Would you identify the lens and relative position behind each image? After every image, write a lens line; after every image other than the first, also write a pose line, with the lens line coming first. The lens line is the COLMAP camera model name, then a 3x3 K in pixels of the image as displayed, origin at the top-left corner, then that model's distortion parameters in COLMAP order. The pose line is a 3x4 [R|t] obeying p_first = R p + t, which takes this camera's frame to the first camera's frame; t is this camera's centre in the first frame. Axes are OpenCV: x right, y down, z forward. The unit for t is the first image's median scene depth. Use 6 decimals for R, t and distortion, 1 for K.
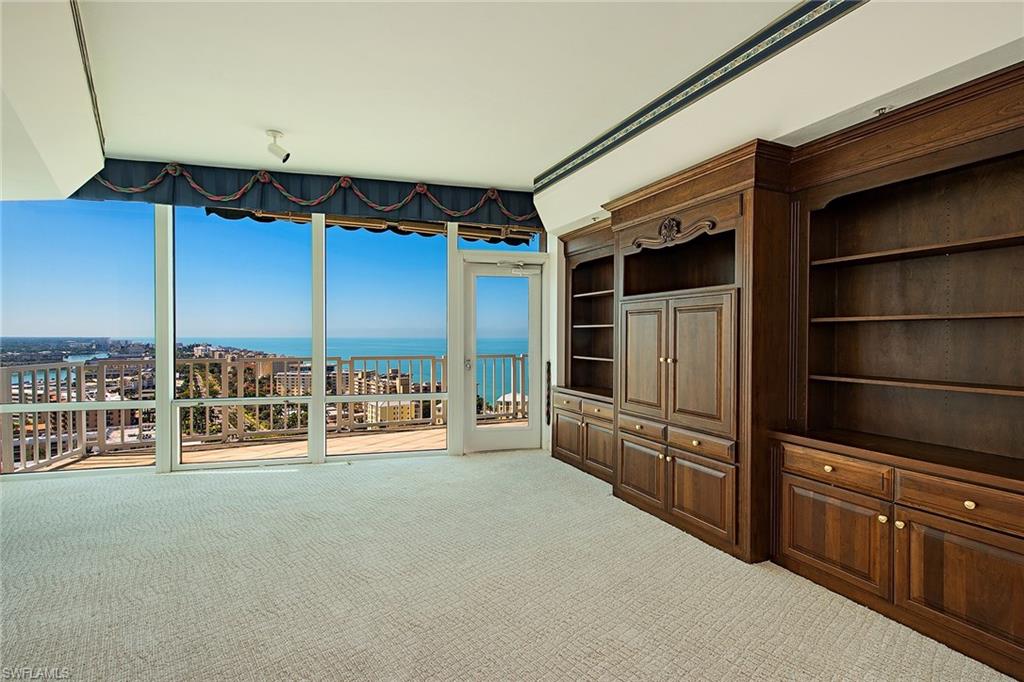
lens RADIAL K [[461.6, 0, 512.0], [0, 461.6, 341.0], [0, 0, 1]] dist [0.012615, -0.000318]
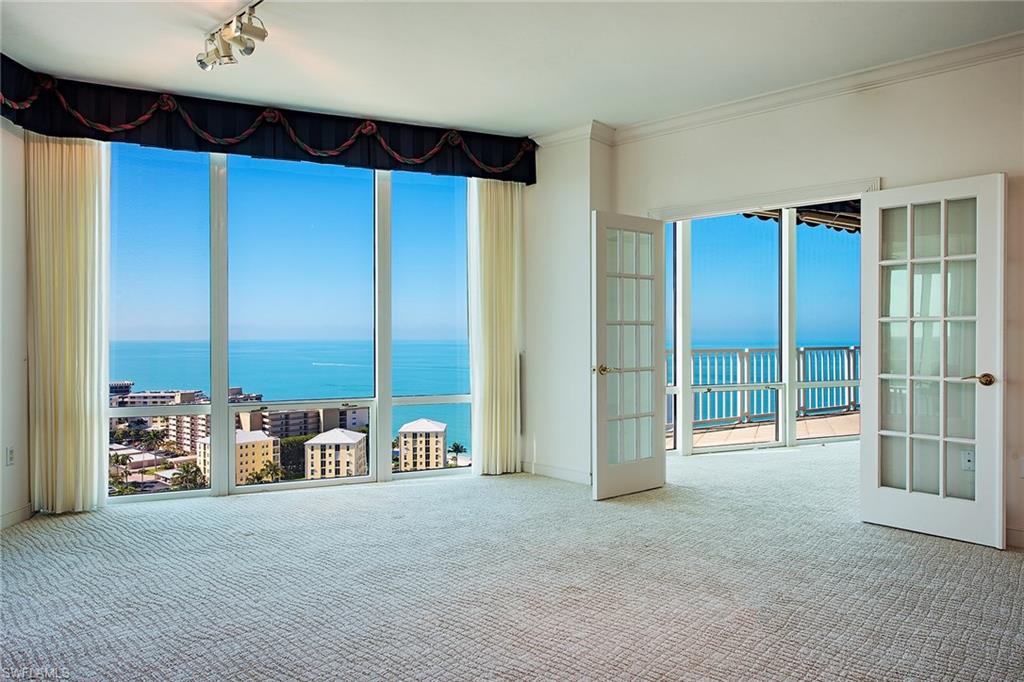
lens RADIAL K [[668.8, 0, 512.0], [0, 668.8, 341.0], [0, 0, 1]] dist [0.019195, 0.000238]
pose [[0.985665, -0.004083, 0.168666, -0.311593], [0.005041, 0.999973, -0.005254, 0.007730], [-0.168640, 0.006029, 0.985659, -0.094030]]
